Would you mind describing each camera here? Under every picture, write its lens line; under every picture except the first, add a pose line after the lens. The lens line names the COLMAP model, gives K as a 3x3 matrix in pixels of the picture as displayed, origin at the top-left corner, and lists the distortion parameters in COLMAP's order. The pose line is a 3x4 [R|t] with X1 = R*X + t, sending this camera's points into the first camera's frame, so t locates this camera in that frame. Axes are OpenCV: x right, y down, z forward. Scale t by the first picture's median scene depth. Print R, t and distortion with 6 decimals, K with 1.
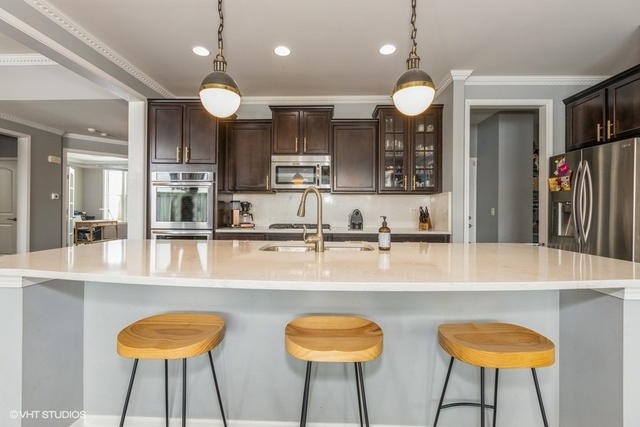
lens RADIAL K [[290.5, 0, 316.6], [0, 290.5, 207.6], [0, 0, 1]] dist [0.000988, 0.000309]
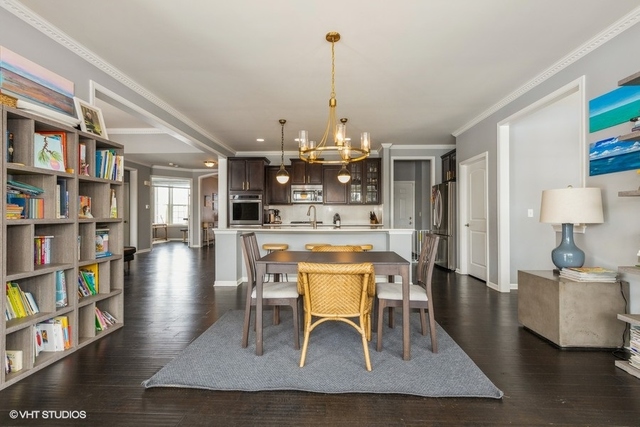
lens RADIAL K [[301.6, 0, 309.9], [0, 301.6, 214.1], [0, 0, 1]] dist [0.001638, 0.000215]
pose [[0.999605, -0.008820, -0.026695, 0.015866], [0.008923, 0.999953, 0.003758, 0.002868], [0.026660, -0.003995, 0.999637, -0.910759]]
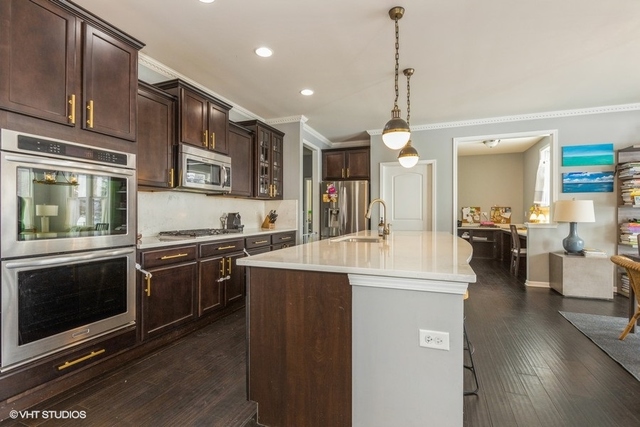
lens RADIAL K [[306.1, 0, 320.0], [0, 306.1, 213.5], [0, 0, 1]] dist [-0.015081, -0.000178]
pose [[0.327464, -0.005740, 0.944846, -0.770373], [-0.007457, 0.999935, 0.008659, -0.002014], [-0.944834, -0.009881, 0.327400, 0.357207]]
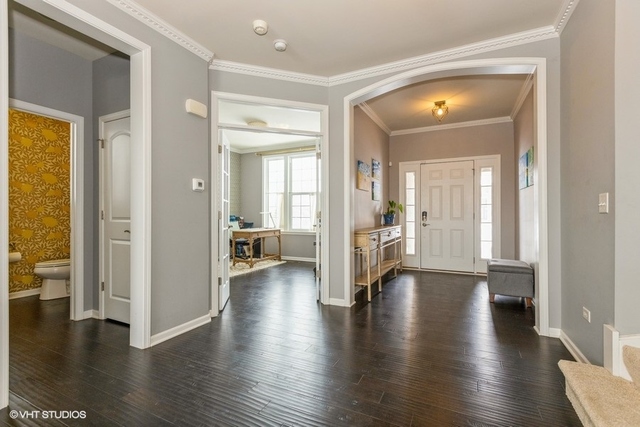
lens RADIAL K [[301.6, 0, 309.9], [0, 301.6, 214.1], [0, 0, 1]] dist [0.001638, 0.000215]
pose [[0.903306, -0.009043, -0.428901, -0.788053], [0.010807, 0.999940, 0.001677, 0.020854], [0.428860, -0.006150, 0.903350, 0.958001]]
